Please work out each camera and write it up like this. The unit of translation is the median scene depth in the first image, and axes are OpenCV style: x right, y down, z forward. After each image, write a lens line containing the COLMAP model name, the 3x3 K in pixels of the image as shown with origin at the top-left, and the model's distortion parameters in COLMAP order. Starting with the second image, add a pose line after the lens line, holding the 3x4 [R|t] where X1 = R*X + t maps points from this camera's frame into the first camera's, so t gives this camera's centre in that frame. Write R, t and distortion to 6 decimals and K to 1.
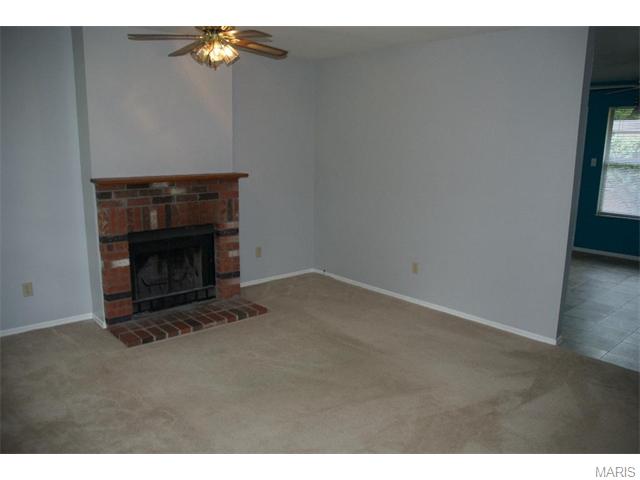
lens RADIAL K [[500.3, 0, 320.0], [0, 500.3, 240.0], [0, 0, 1]] dist [-0.179087, 0.169155]
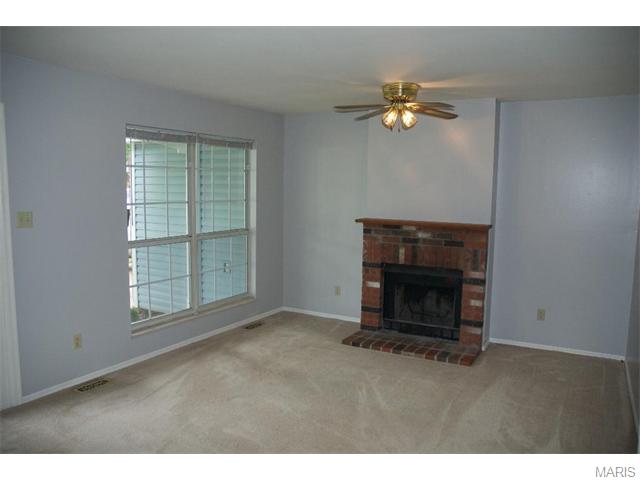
lens RADIAL K [[500.3, 0, 320.0], [0, 500.3, 240.0], [0, 0, 1]] dist [-0.179087, 0.169155]
pose [[0.326517, 0.090620, -0.940837, 0.732167], [-0.192538, 0.980900, 0.027659, -0.073188], [0.925373, 0.172116, 0.337728, 0.382631]]
